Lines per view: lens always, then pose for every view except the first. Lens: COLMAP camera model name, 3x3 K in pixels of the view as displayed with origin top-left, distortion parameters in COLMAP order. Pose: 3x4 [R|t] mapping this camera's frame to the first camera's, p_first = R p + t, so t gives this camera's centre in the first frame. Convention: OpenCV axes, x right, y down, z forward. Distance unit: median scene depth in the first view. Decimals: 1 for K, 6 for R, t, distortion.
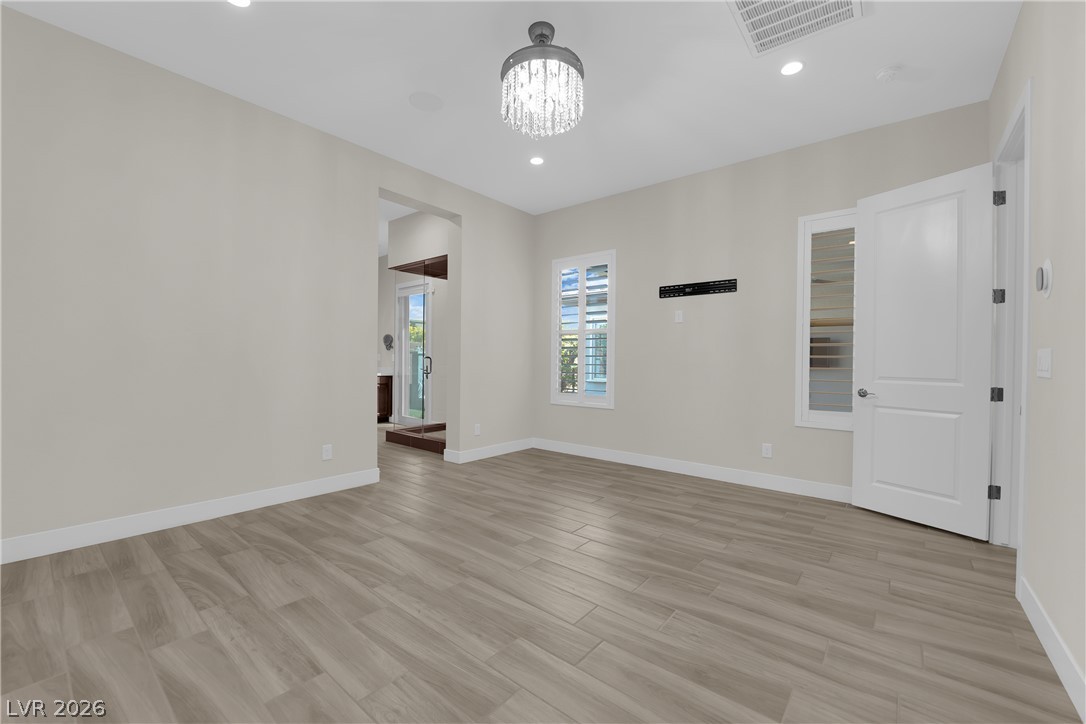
lens RADIAL K [[438.3, 0, 538.7], [0, 438.3, 356.8], [0, 0, 1]] dist [-0.008626, -0.002866]
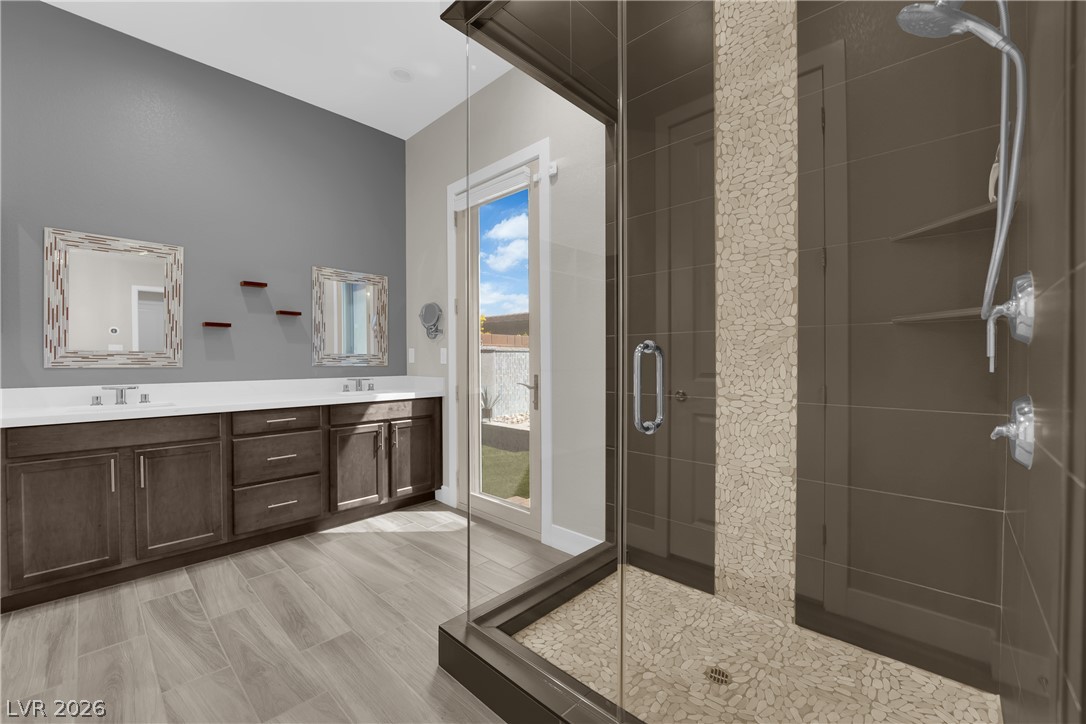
lens RADIAL K [[438.3, 0, 553.9], [0, 438.3, 367.6], [0, 0, 1]] dist [-0.008626, -0.002866]
pose [[0.997798, -0.012460, -0.065150, -0.606292], [0.014182, 0.999560, 0.026033, 0.012401], [0.064797, -0.026899, 0.997536, 1.790940]]
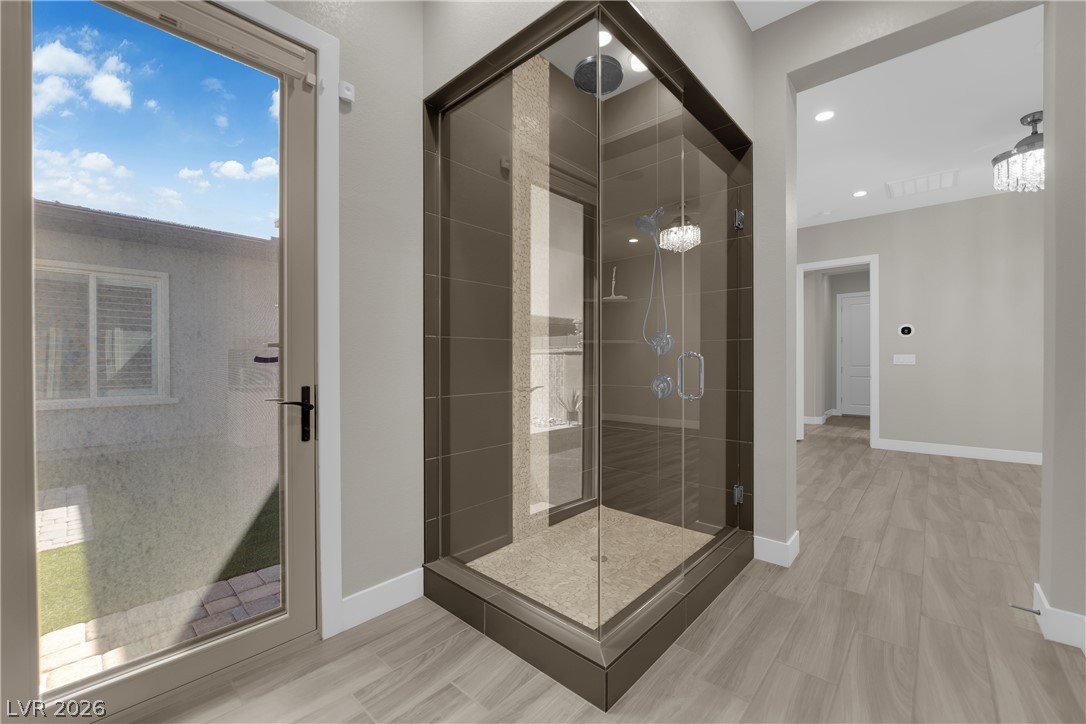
lens RADIAL K [[438.3, 0, 536.8], [0, 438.3, 357.6], [0, 0, 1]] dist [-0.008626, -0.002866]
pose [[0.052738, -0.014559, 0.998502, -1.435954], [-0.012924, 0.999800, 0.015261, -0.004439], [-0.998525, -0.013710, 0.052539, 2.521809]]
